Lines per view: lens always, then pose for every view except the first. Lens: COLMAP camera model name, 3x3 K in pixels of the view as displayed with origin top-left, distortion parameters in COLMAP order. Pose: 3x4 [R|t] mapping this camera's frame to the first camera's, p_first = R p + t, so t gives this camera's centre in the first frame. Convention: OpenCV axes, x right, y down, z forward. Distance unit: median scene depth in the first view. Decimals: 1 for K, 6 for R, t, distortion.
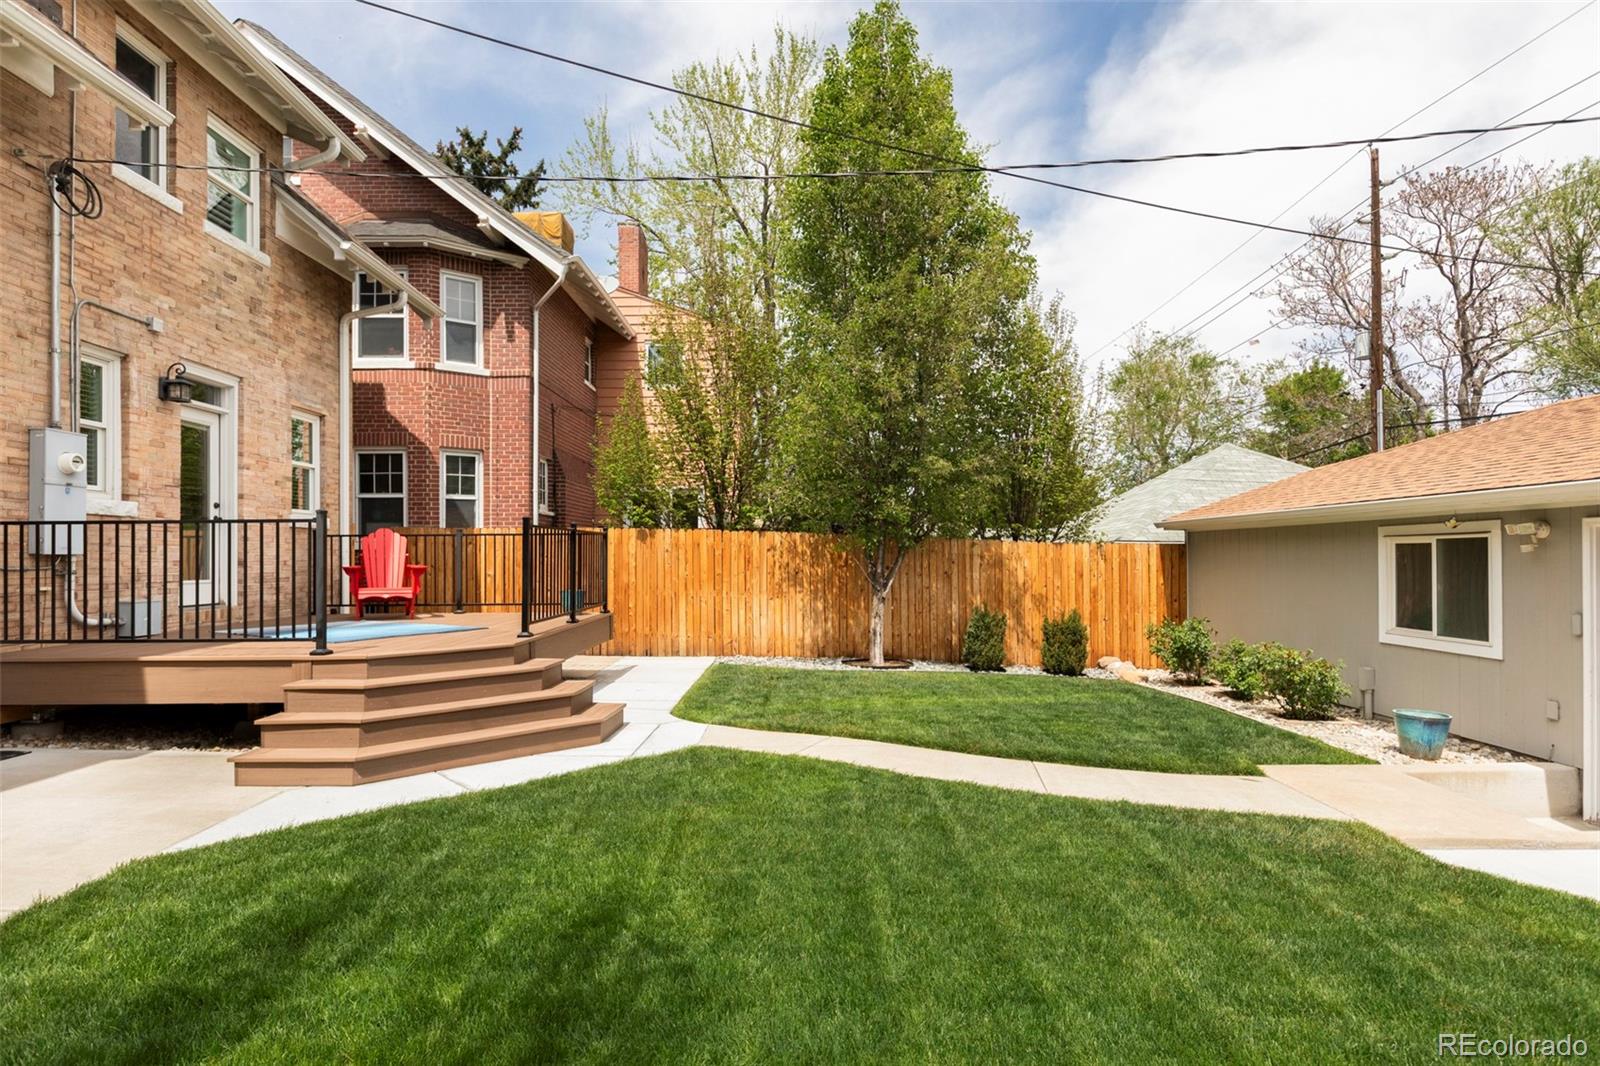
lens RADIAL K [[848.7, 0, 798.0], [0, 848.7, 541.9], [0, 0, 1]] dist [-0.000021, 0.000369]
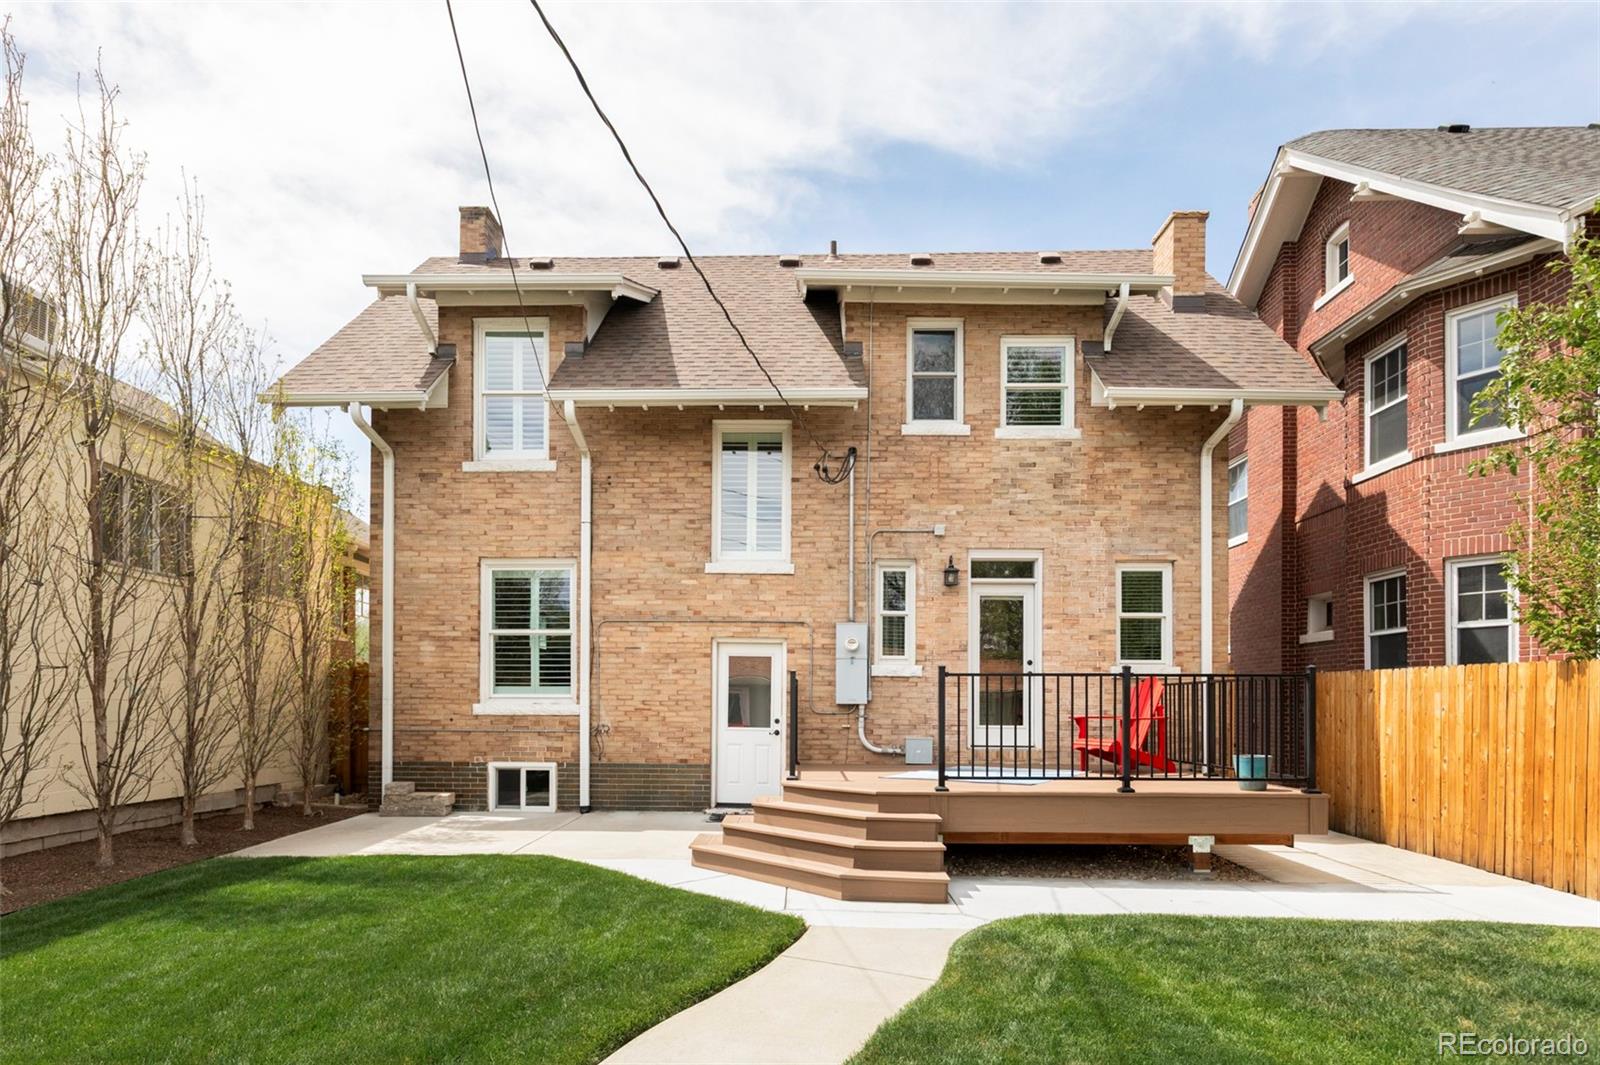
lens RADIAL K [[882.9, 0, 767.7], [0, 882.9, 703.8], [0, 0, 1]] dist [0.000498, 0.001105]
pose [[-0.047376, -0.000722, -0.998877, 0.545492], [0.009819, 0.999951, -0.001188, 0.011986], [0.998829, -0.009864, -0.047366, 0.686556]]
